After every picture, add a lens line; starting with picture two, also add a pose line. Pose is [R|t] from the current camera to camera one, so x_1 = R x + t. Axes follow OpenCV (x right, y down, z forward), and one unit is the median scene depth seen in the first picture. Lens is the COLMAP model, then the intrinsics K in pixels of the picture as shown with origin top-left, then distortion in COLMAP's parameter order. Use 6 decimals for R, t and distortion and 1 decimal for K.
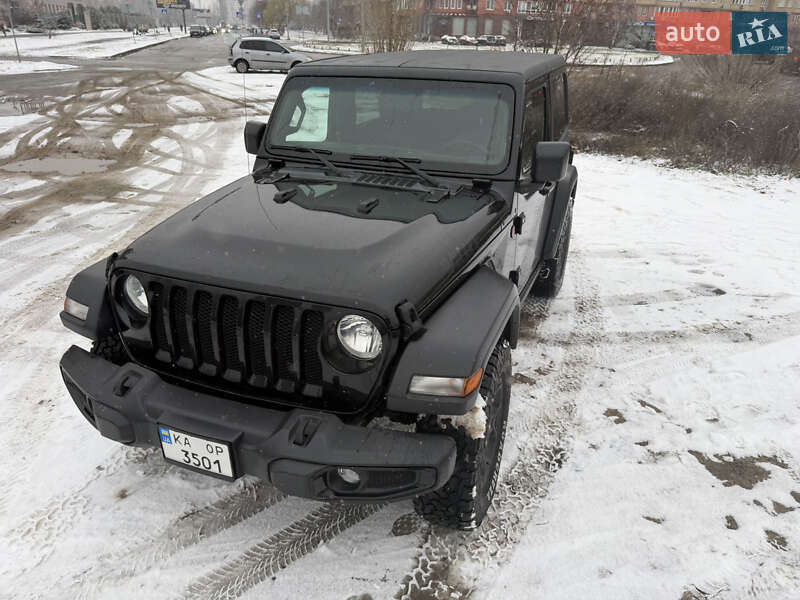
lens RADIAL K [[559.4, 0, 409.9], [0, 559.4, 300.0], [0, 0, 1]] dist [0.015424, -0.020640]
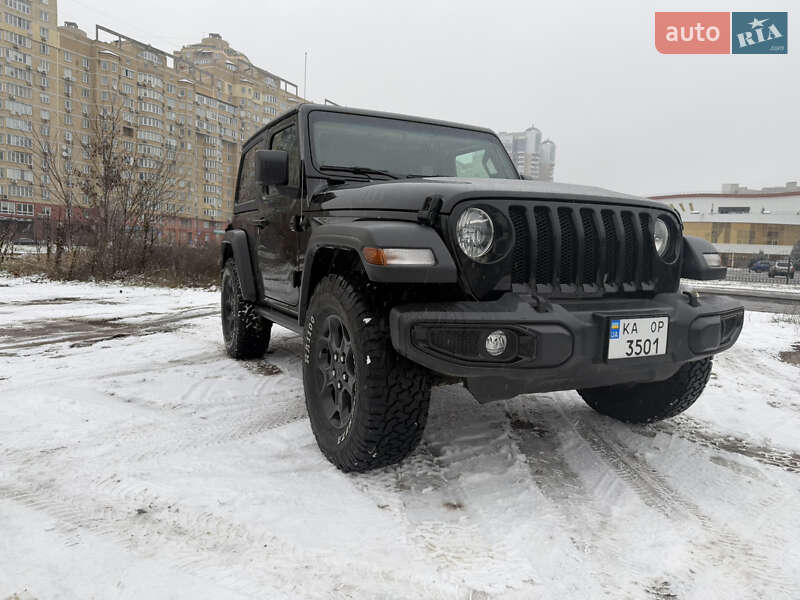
lens RADIAL K [[558.1, 0, 399.3], [0, 558.1, 304.0], [0, 0, 1]] dist [0.034306, -0.043334]
pose [[0.685930, -0.065818, 0.724685, -0.924045], [0.296516, 0.934749, -0.195762, 0.183394], [-0.664514, 0.349159, 0.660688, 0.380018]]
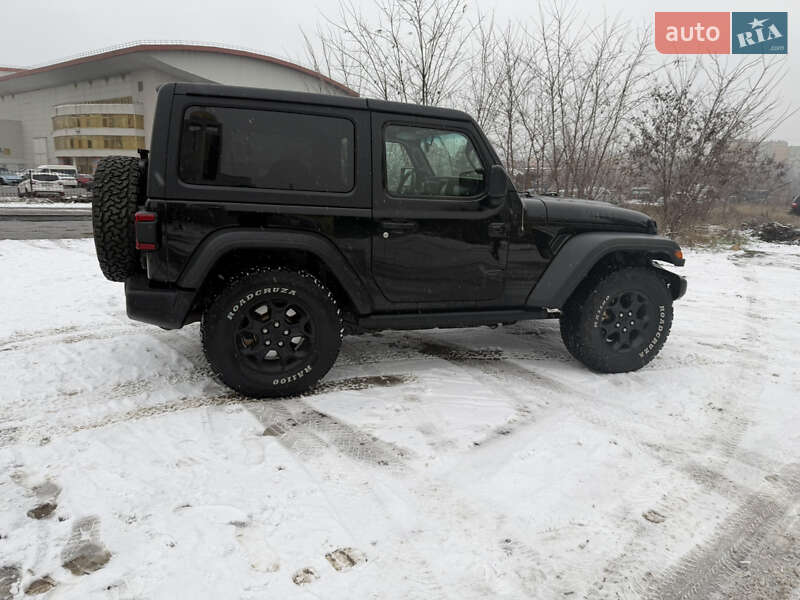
lens RADIAL K [[574.8, 0, 394.2], [0, 574.8, 300.4], [0, 0, 1]] dist [0.001085, -0.002480]
pose [[-0.595564, -0.202343, 0.777406, -1.157835], [0.303572, 0.839302, 0.451017, -0.726704], [-0.743739, 0.504608, -0.438433, 1.945520]]
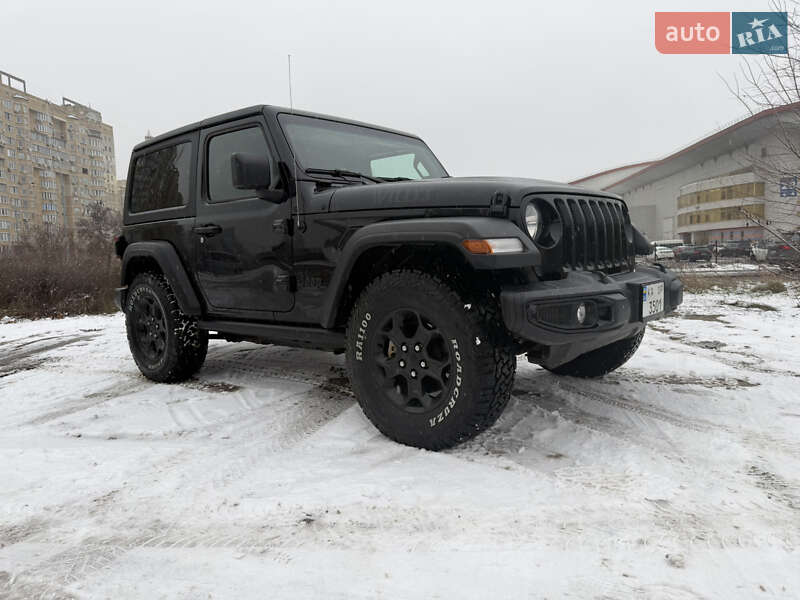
lens RADIAL K [[561.0, 0, 399.3], [0, 561.0, 303.7], [0, 0, 1]] dist [0.034851, -0.040224]
pose [[0.361211, -0.109191, 0.926069, -1.181711], [0.439540, 0.895808, -0.065818, 0.067607], [-0.822394, 0.430818, 0.371570, 0.647588]]
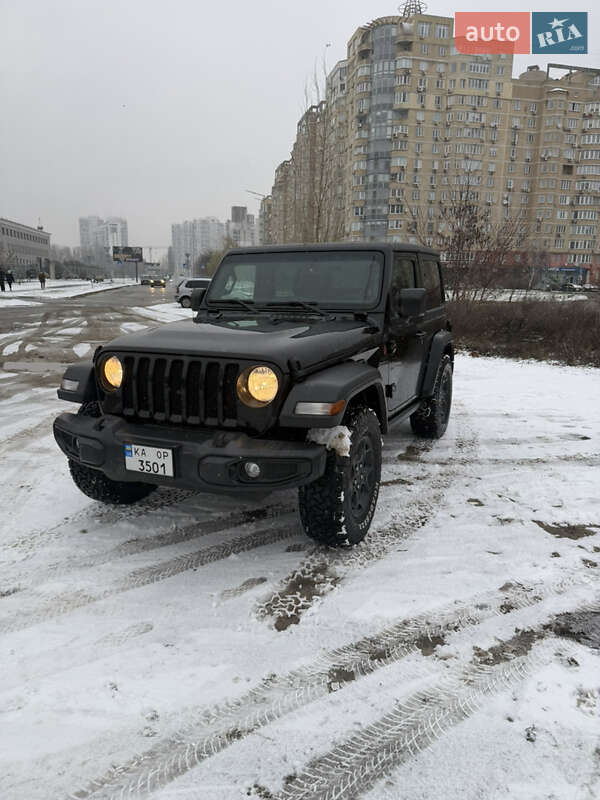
lens RADIAL K [[558.1, 0, 305.0], [0, 558.1, 398.6], [0, 0, 1]] dist [0.034306, -0.043334]
pose [[0.998170, 0.002079, -0.060439, 0.070601], [-0.016256, 0.971848, -0.235049, 0.291057], [0.058249, 0.235601, 0.970103, -0.270385]]
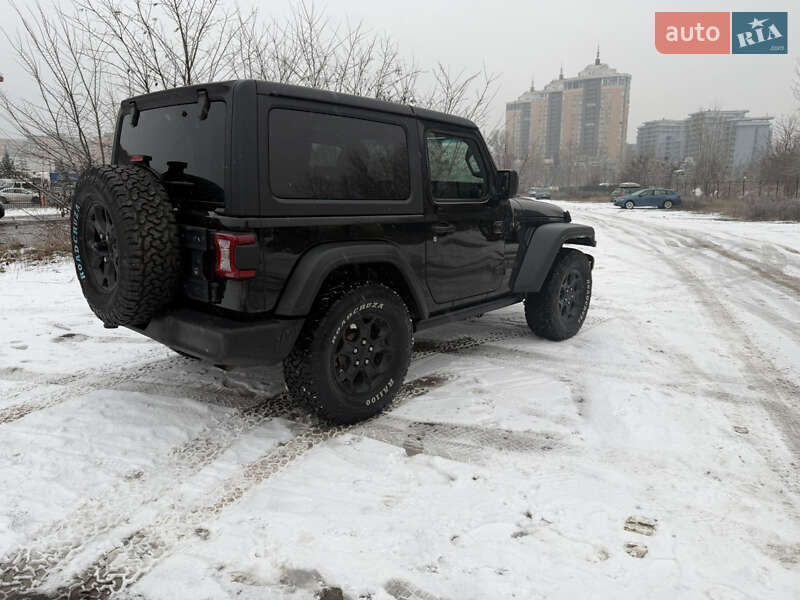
lens RADIAL K [[574.8, 0, 394.2], [0, 574.8, 300.4], [0, 0, 1]] dist [0.001085, -0.002480]
pose [[-0.921236, -0.101816, 0.375444, -0.594631], [0.144833, 0.805979, 0.573952, -0.913581], [-0.361038, 0.583122, -0.727751, 2.356167]]
